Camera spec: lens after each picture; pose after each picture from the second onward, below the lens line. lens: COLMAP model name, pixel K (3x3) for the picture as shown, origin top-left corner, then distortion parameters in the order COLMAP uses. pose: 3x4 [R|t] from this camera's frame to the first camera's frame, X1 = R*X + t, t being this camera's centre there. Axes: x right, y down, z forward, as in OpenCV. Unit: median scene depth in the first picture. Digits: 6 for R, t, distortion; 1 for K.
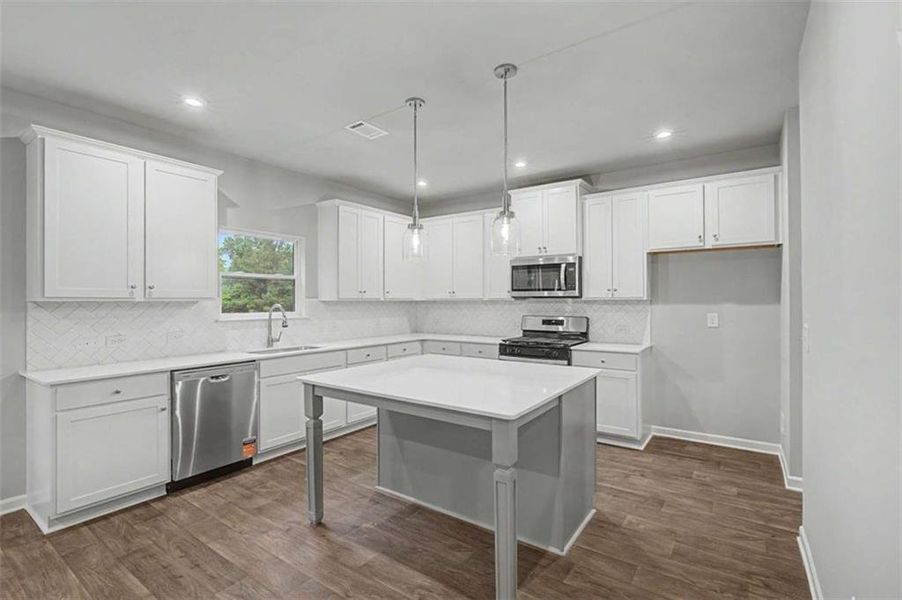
lens RADIAL K [[424.7, 0, 425.0], [0, 424.7, 297.6], [0, 0, 1]] dist [-0.003459, -0.000581]
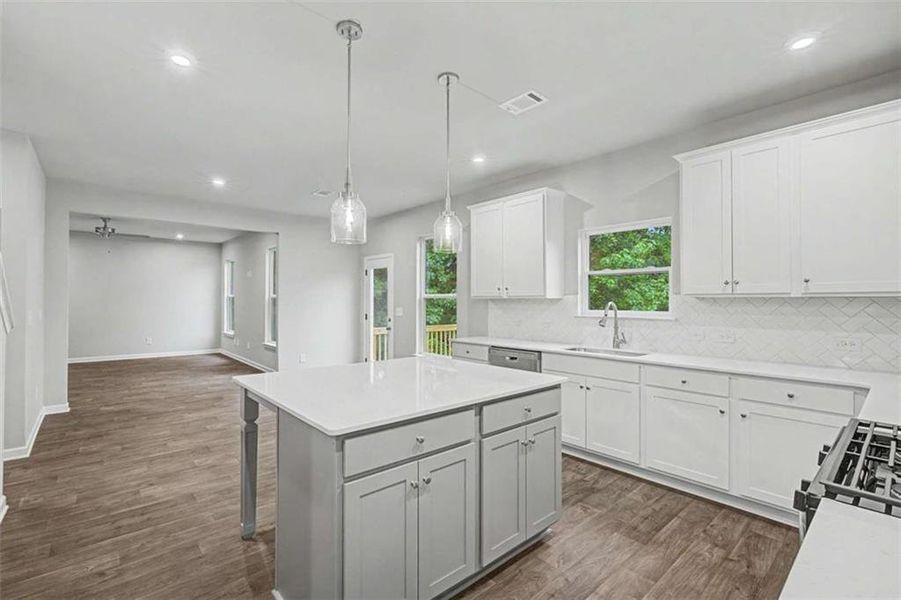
lens RADIAL K [[431.9, 0, 452.7], [0, 431.9, 296.2], [0, 0, 1]] dist [0.036343, 0.000077]
pose [[-0.227452, -0.004053, -0.973781, 0.633911], [0.012051, 0.999903, -0.006976, 0.005658], [0.973715, -0.013322, -0.227381, 0.863341]]
